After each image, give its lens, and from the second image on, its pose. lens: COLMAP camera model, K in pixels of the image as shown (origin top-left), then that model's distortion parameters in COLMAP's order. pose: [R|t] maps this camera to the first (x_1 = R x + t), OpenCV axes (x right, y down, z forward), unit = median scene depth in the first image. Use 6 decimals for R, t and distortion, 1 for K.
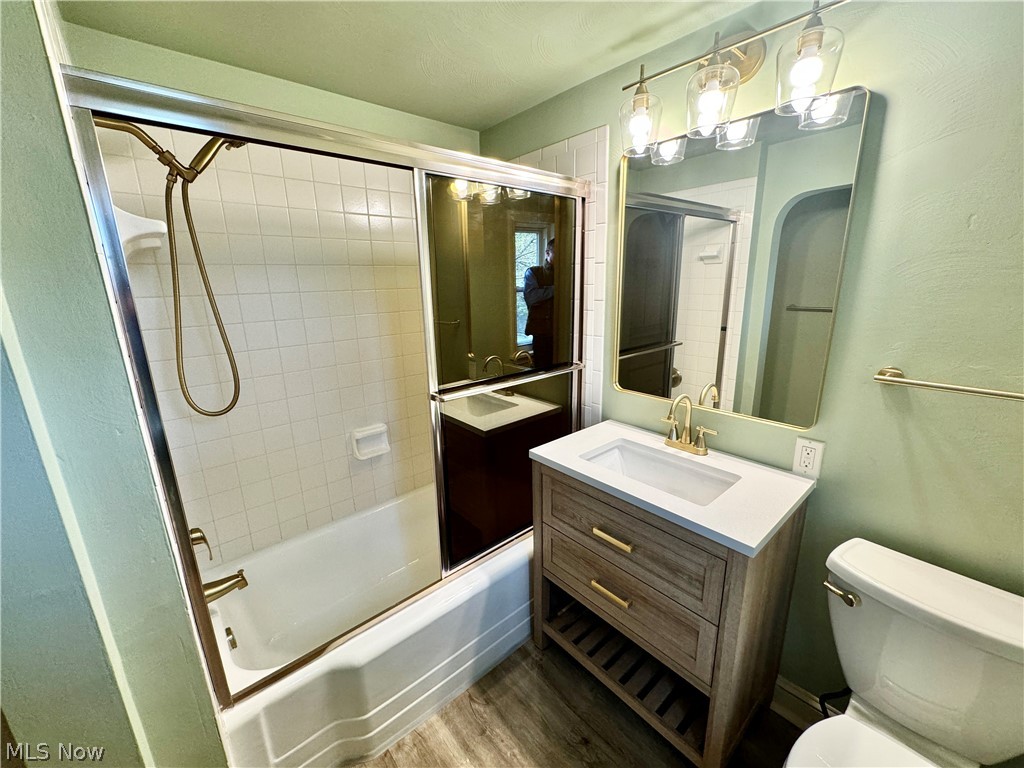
lens RADIAL K [[405.8, 0, 509.7], [0, 405.8, 380.4], [0, 0, 1]] dist [0.007663, -0.001978]
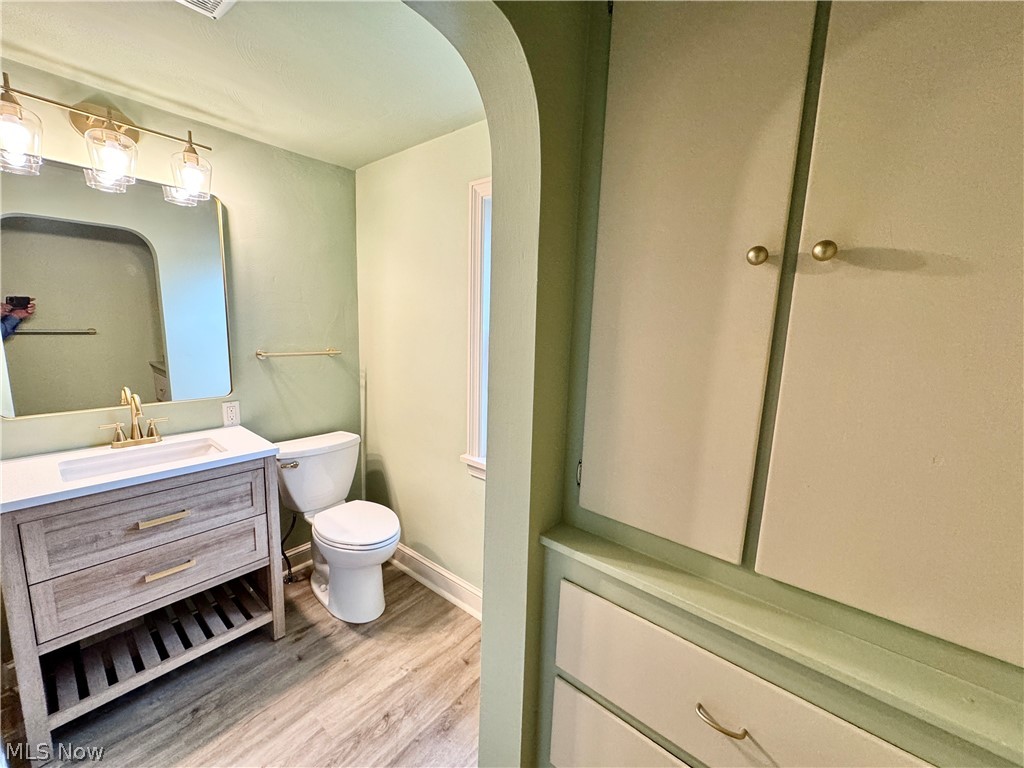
lens RADIAL K [[405.8, 0, 508.7], [0, 405.8, 385.7], [0, 0, 1]] dist [0.007663, -0.001978]
pose [[-0.184503, -0.131299, 0.974022, -1.012067], [0.205516, 0.963974, 0.168874, 0.039665], [-0.961105, 0.231334, -0.150872, 0.176043]]
